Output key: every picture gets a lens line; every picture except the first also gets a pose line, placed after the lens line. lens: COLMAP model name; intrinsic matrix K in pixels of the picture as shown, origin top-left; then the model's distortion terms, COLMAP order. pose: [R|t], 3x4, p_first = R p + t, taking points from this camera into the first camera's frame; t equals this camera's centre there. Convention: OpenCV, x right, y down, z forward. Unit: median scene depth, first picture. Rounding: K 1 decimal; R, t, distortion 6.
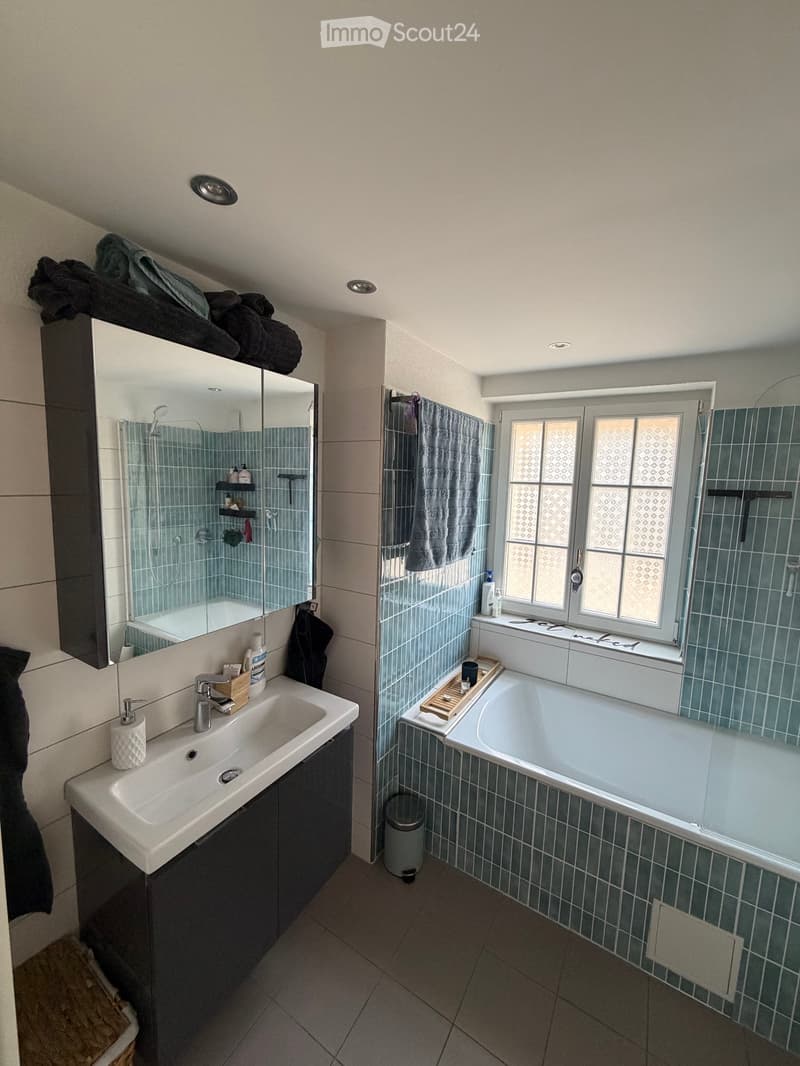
lens RADIAL K [[425.1, 0, 400.1], [0, 425.1, 529.1], [0, 0, 1]] dist [0.001727, 0.000300]
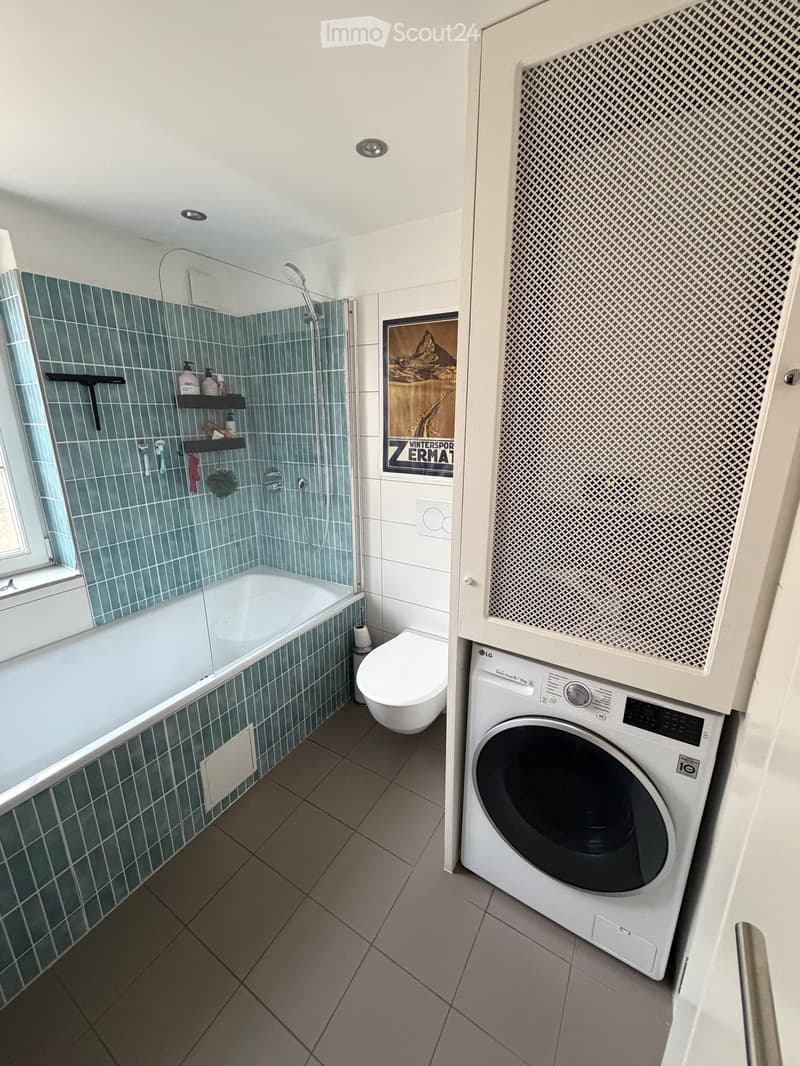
lens RADIAL K [[425.1, 0, 400.1], [0, 425.1, 529.1], [0, 0, 1]] dist [0.001727, 0.000300]
pose [[-0.006677, -0.295840, 0.955214, -0.205127], [0.119863, 0.948111, 0.294478, 0.041113], [-0.992768, 0.116462, 0.029130, 0.314626]]
